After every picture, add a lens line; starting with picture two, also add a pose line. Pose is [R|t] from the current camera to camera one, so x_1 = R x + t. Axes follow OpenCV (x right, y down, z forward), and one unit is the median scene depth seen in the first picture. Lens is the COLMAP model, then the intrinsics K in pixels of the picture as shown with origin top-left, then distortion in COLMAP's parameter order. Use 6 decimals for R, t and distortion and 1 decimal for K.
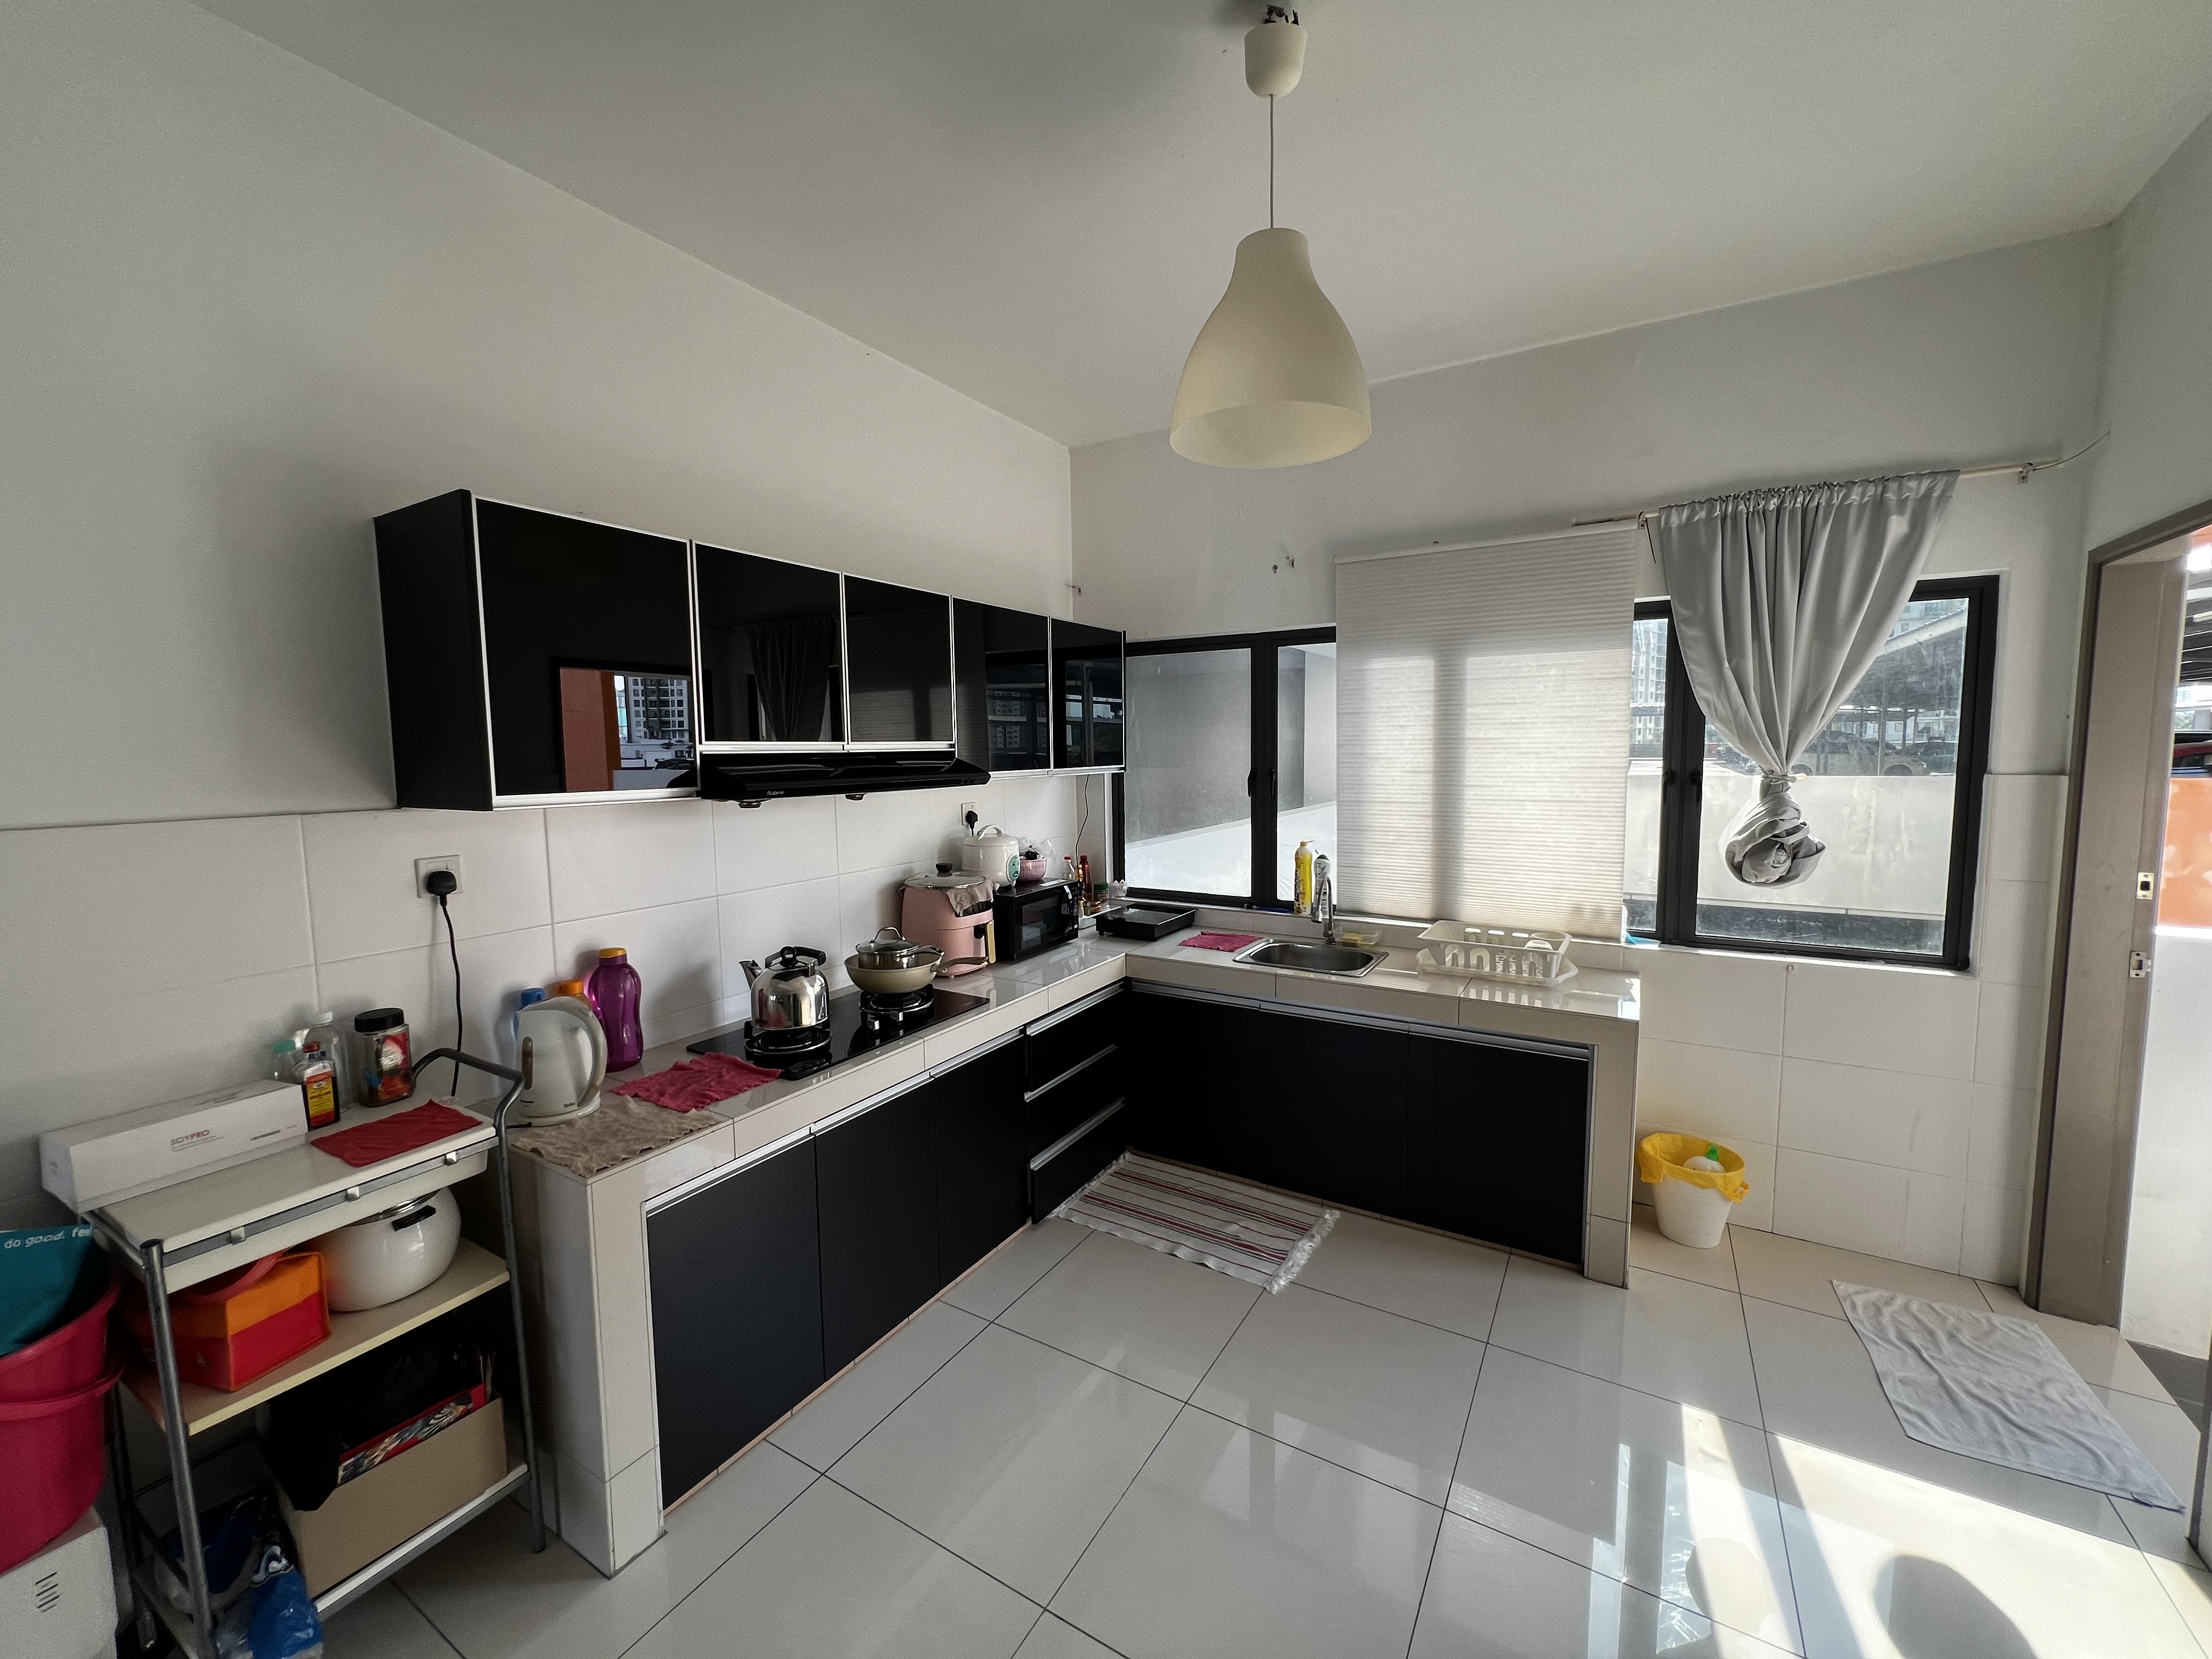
lens RADIAL K [[886.4, 0, 1110.2], [0, 886.4, 833.9], [0, 0, 1]] dist [0.003361, 0.000085]
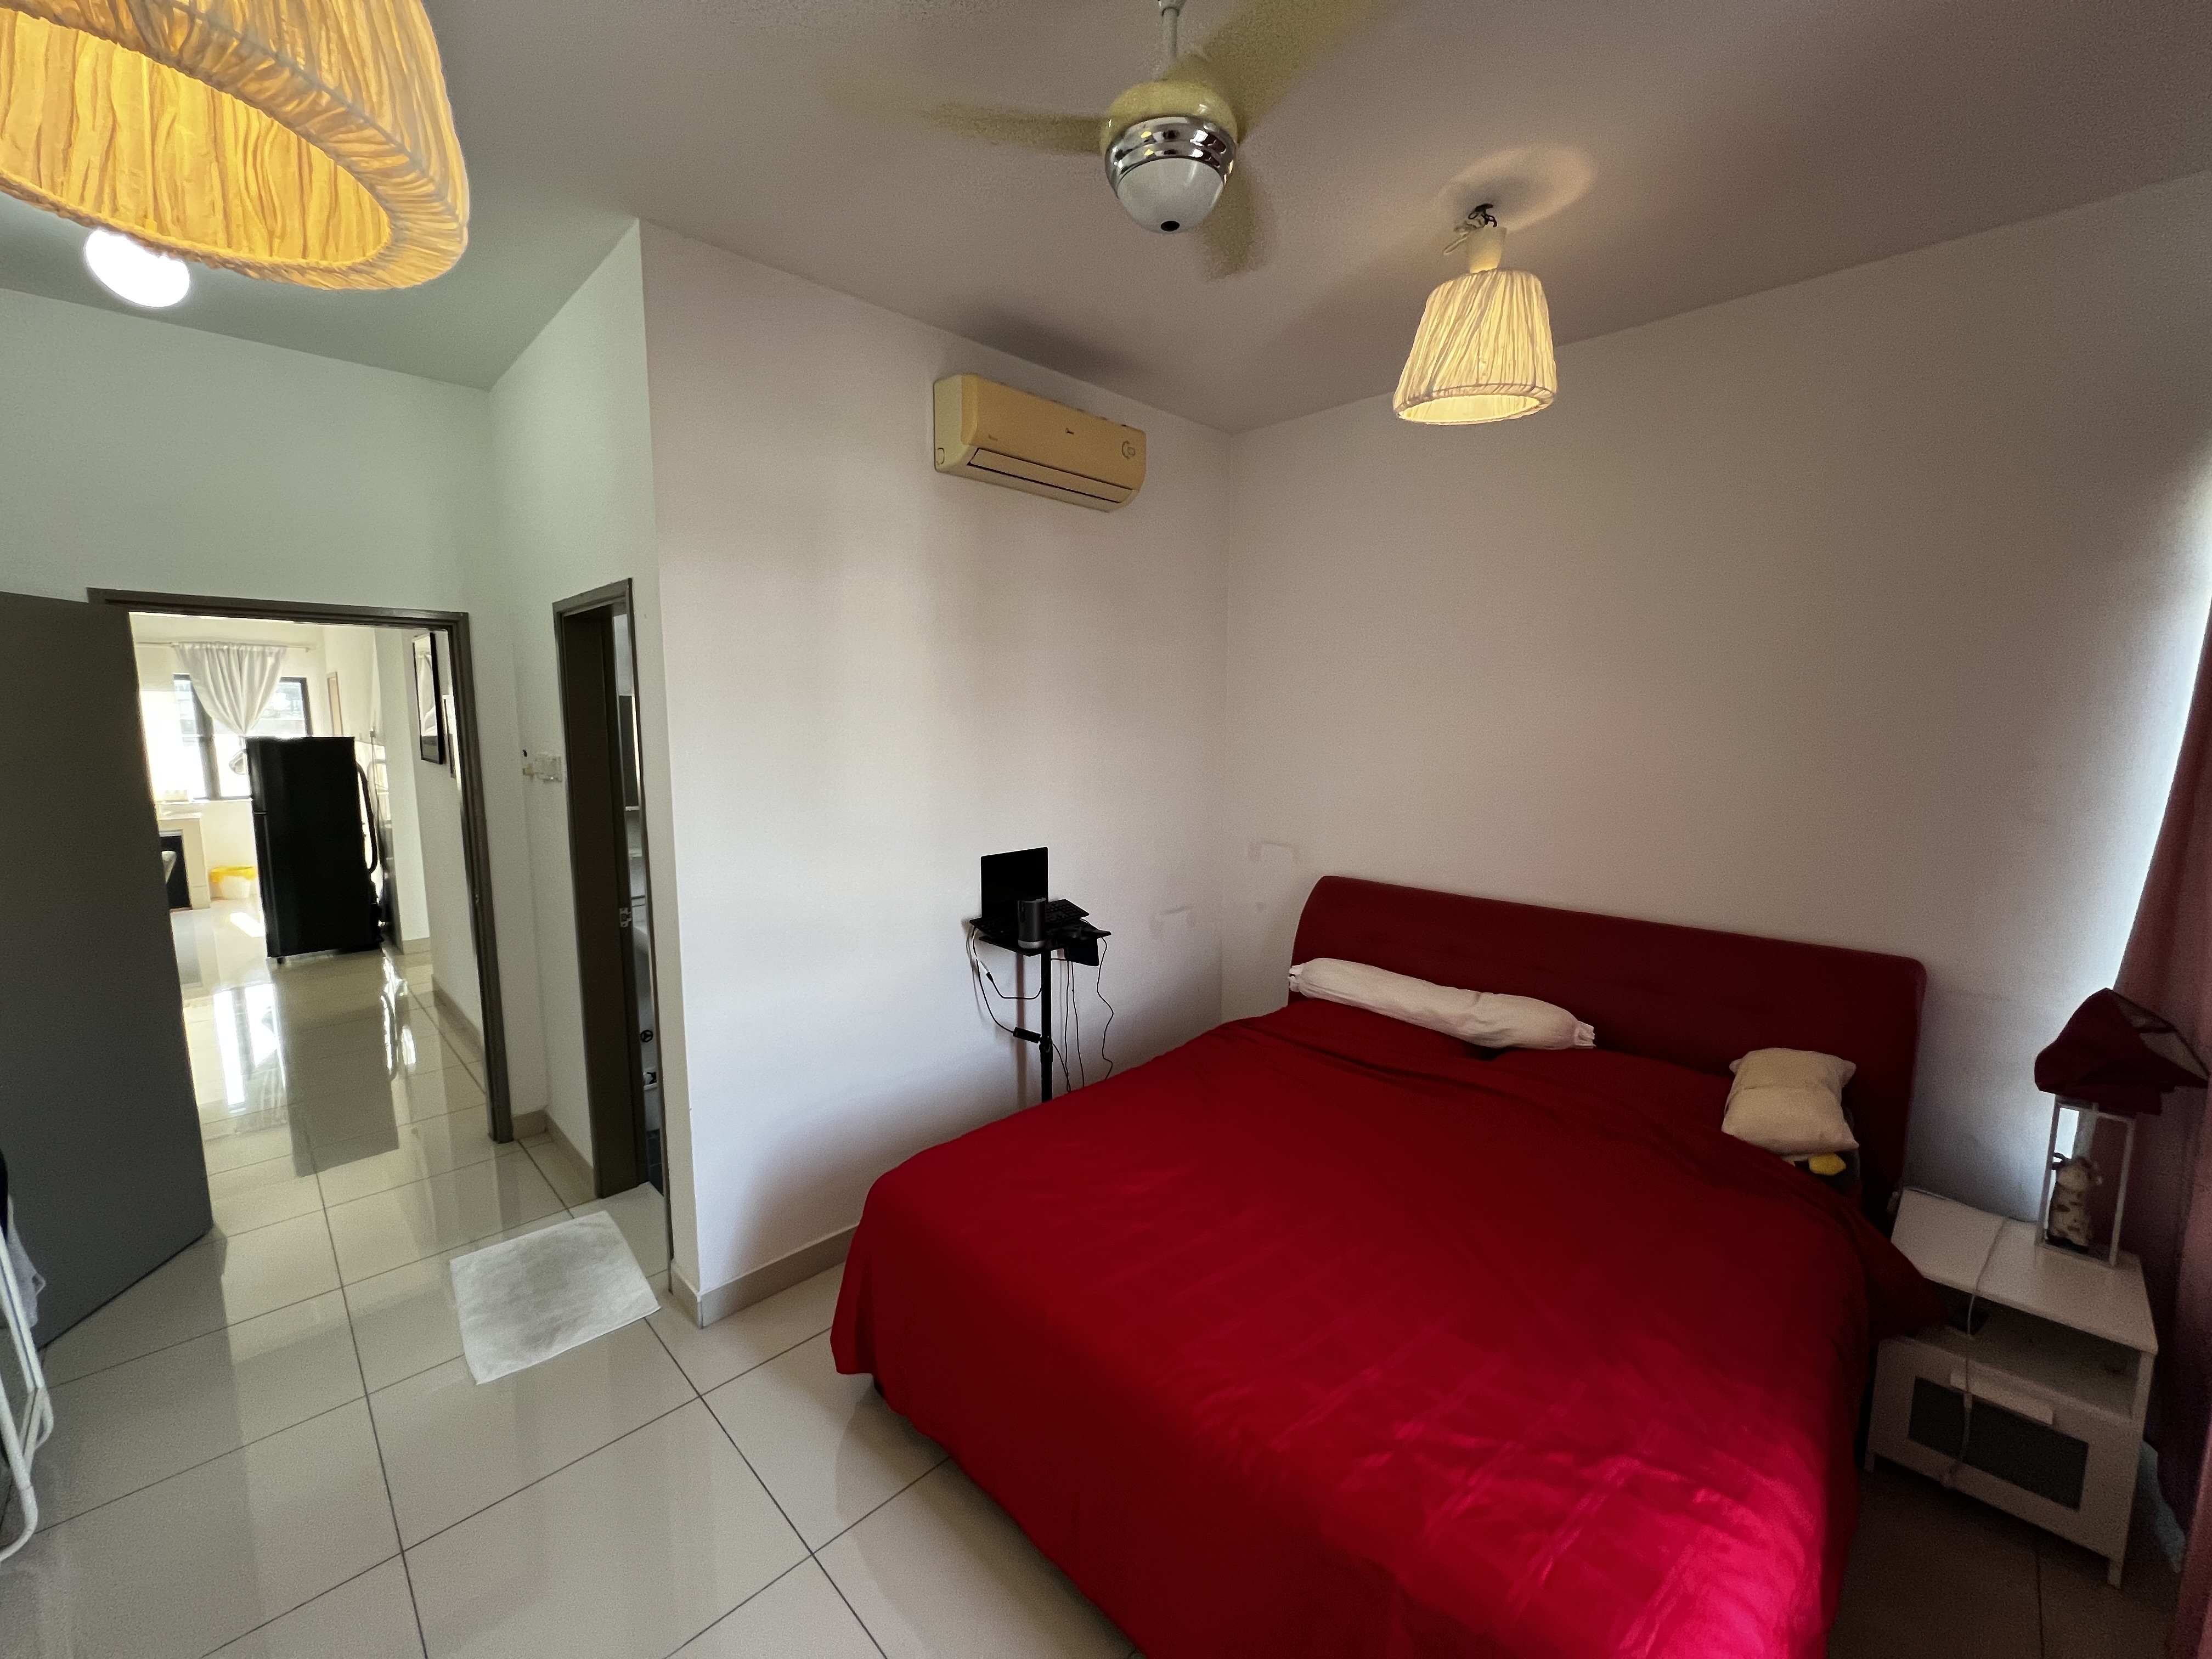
lens RADIAL K [[886.4, 0, 1109.6], [0, 886.4, 824.6], [0, 0, 1]] dist [0.003361, 0.000085]
pose [[0.222293, -0.112826, 0.968430, -1.632428], [0.084361, 0.991782, 0.096183, 0.196292], [-0.971323, 0.060317, 0.229984, -2.658817]]
